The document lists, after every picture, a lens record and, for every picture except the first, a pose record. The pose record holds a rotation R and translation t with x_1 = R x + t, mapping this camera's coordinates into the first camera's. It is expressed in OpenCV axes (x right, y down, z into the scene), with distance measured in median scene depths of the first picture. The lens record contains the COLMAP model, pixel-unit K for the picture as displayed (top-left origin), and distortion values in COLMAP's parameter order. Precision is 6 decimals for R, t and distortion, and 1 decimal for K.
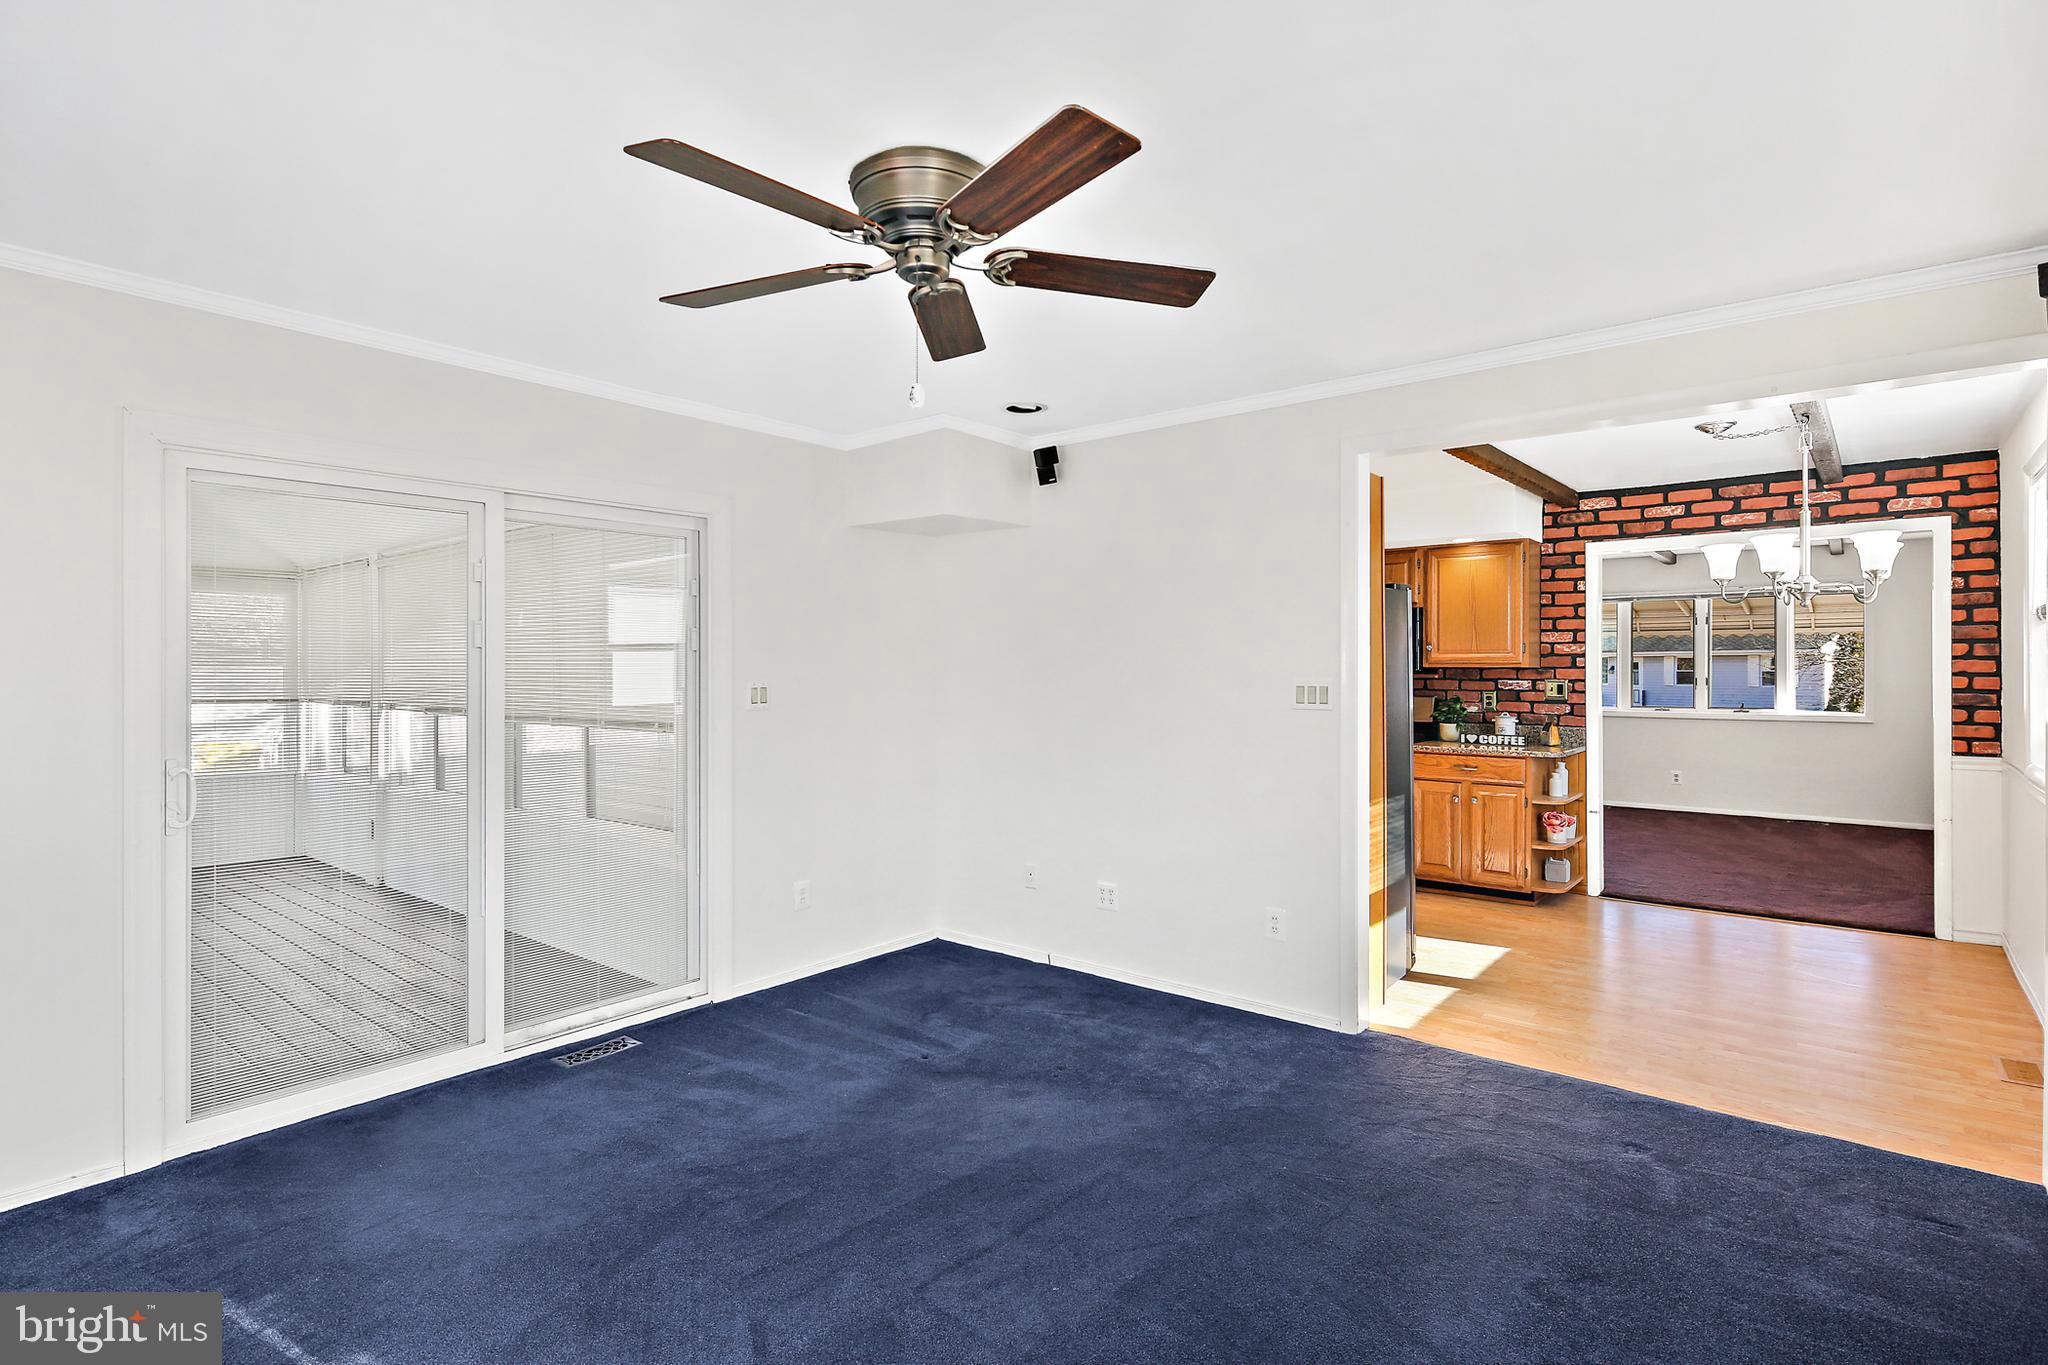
lens RADIAL K [[996.4, 0, 1024.0], [0, 996.4, 682.5], [0, 0, 1]] dist [0.004240, -0.000333]
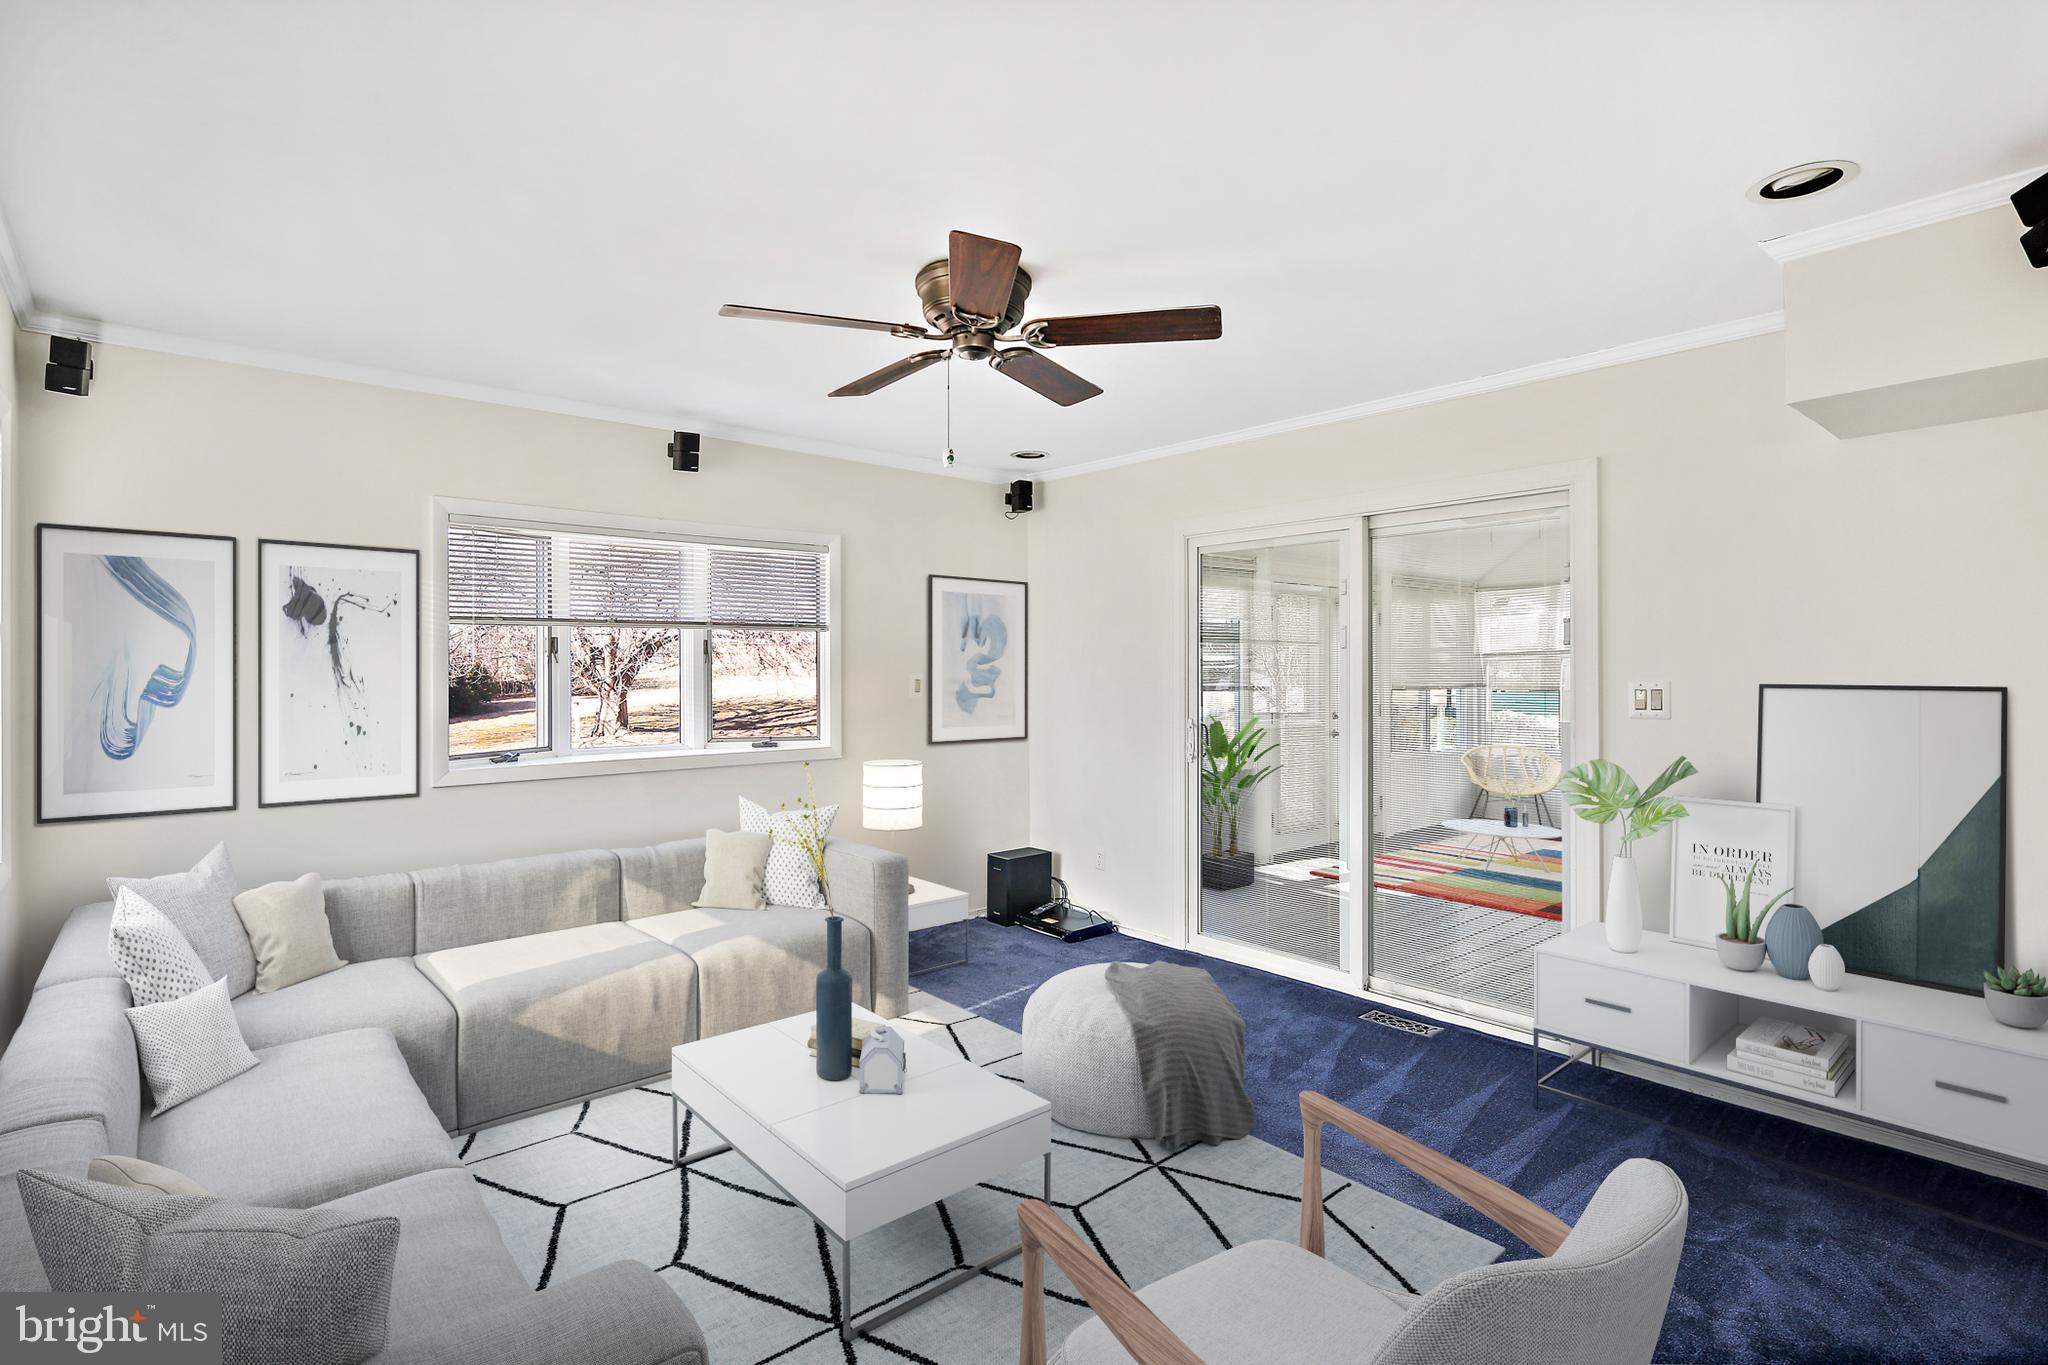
lens RADIAL K [[996.4, 0, 1024.0], [0, 996.4, 682.5], [0, 0, 1]] dist [0.004240, -0.000333]
pose [[-0.163234, 0.015589, -0.986464, 0.431329], [-0.016108, 0.999700, 0.018463, -0.005086], [0.986456, 0.018904, -0.162934, 0.482950]]
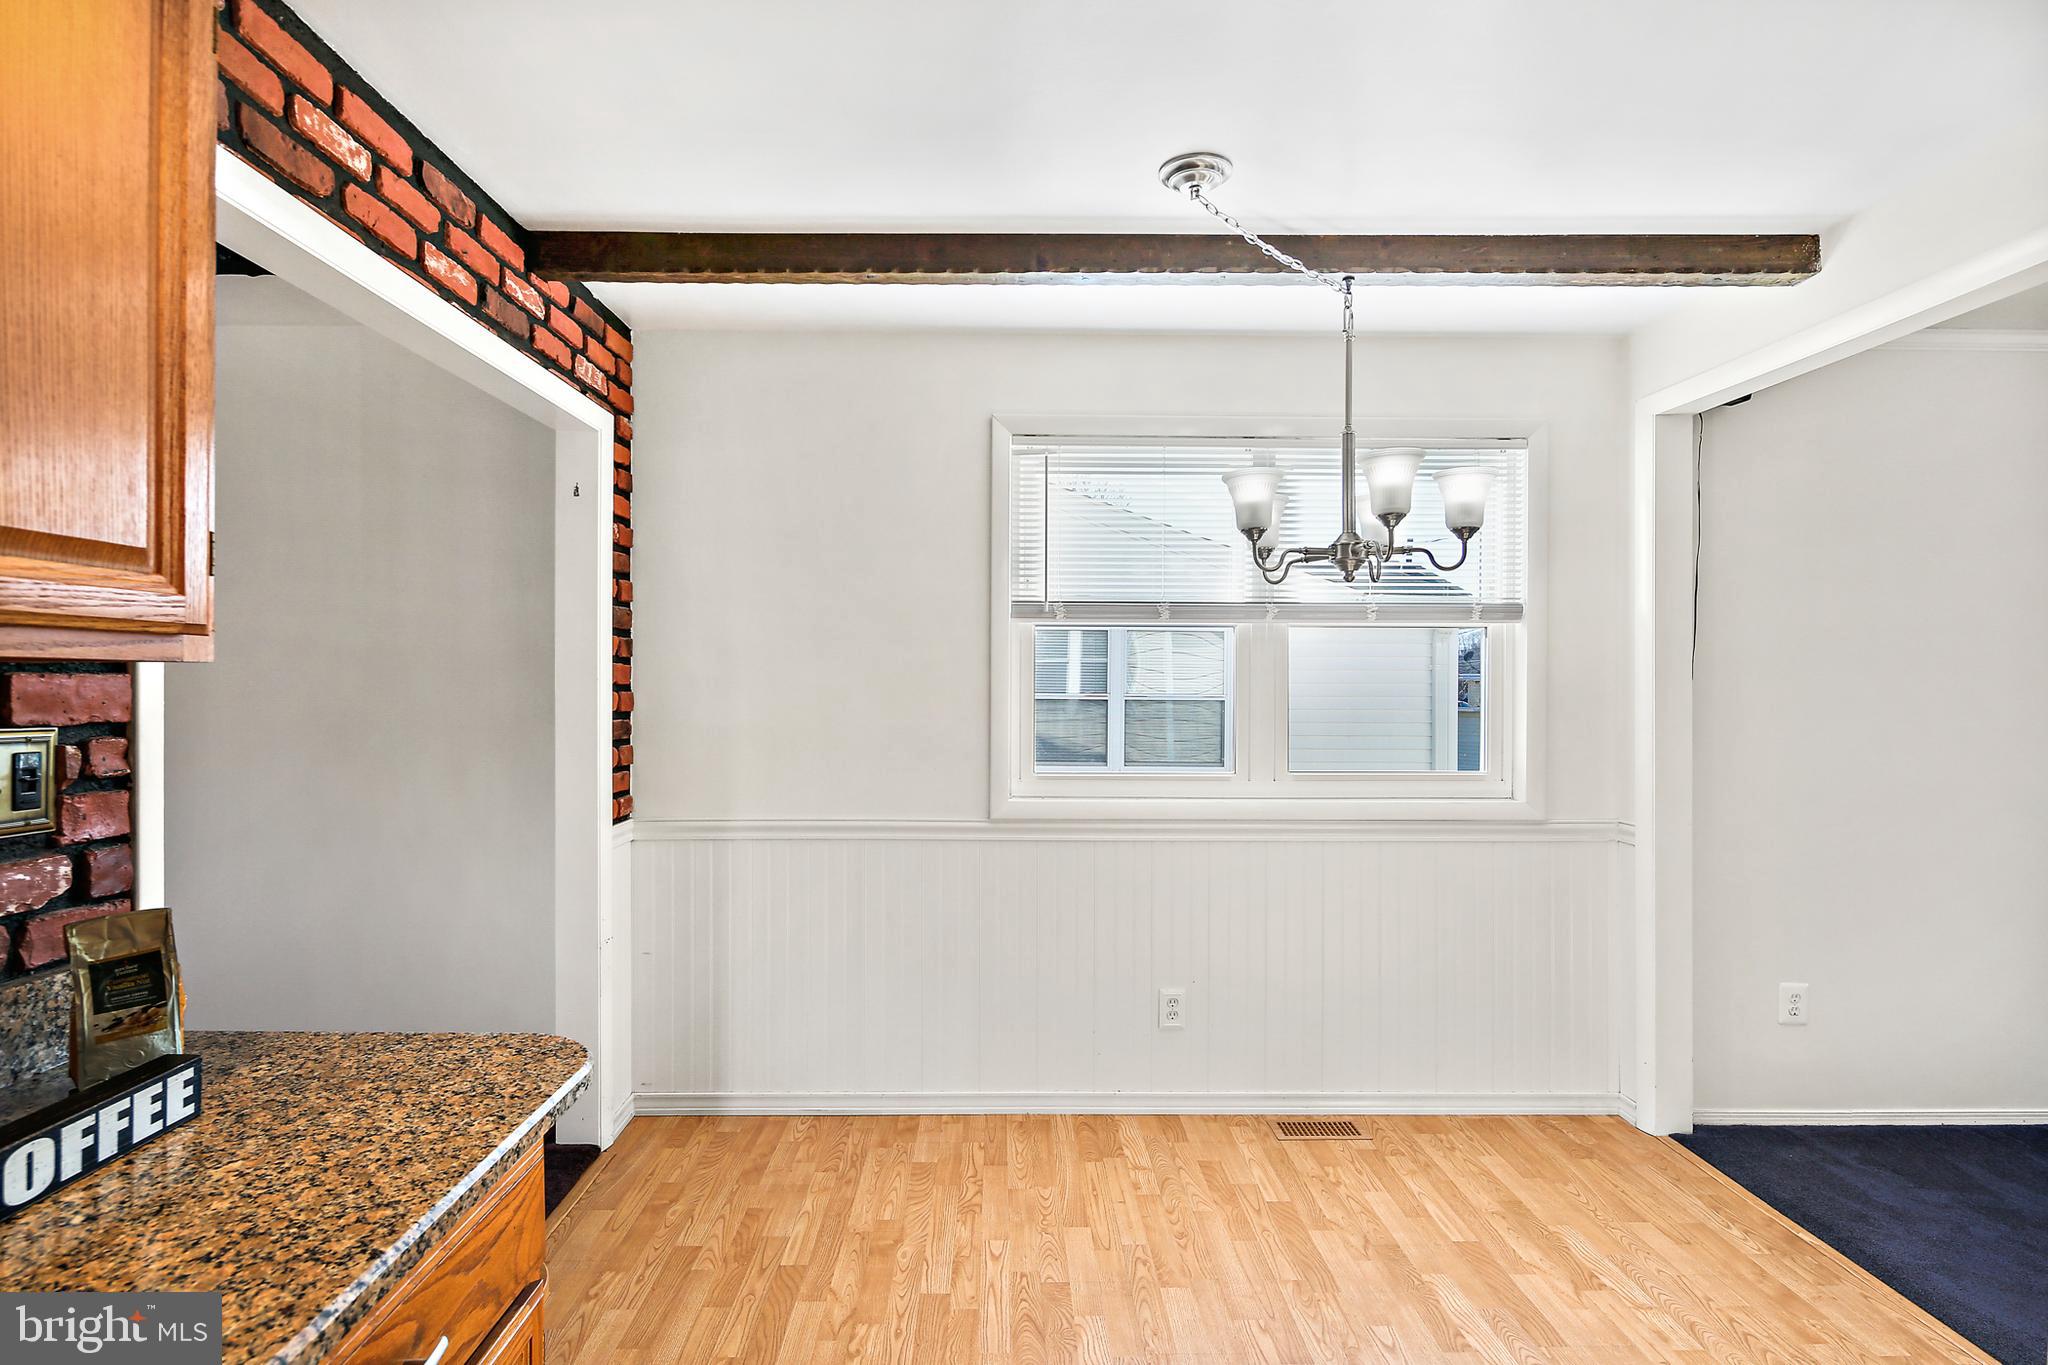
lens RADIAL K [[996.4, 0, 1024.0], [0, 996.4, 682.5], [0, 0, 1]] dist [0.004240, -0.000333]
pose [[-0.649625, -0.000978, 0.760254, 0.294140], [0.008444, 0.999928, 0.008501, -0.012921], [-0.760208, 0.011942, -0.649570, 1.065582]]
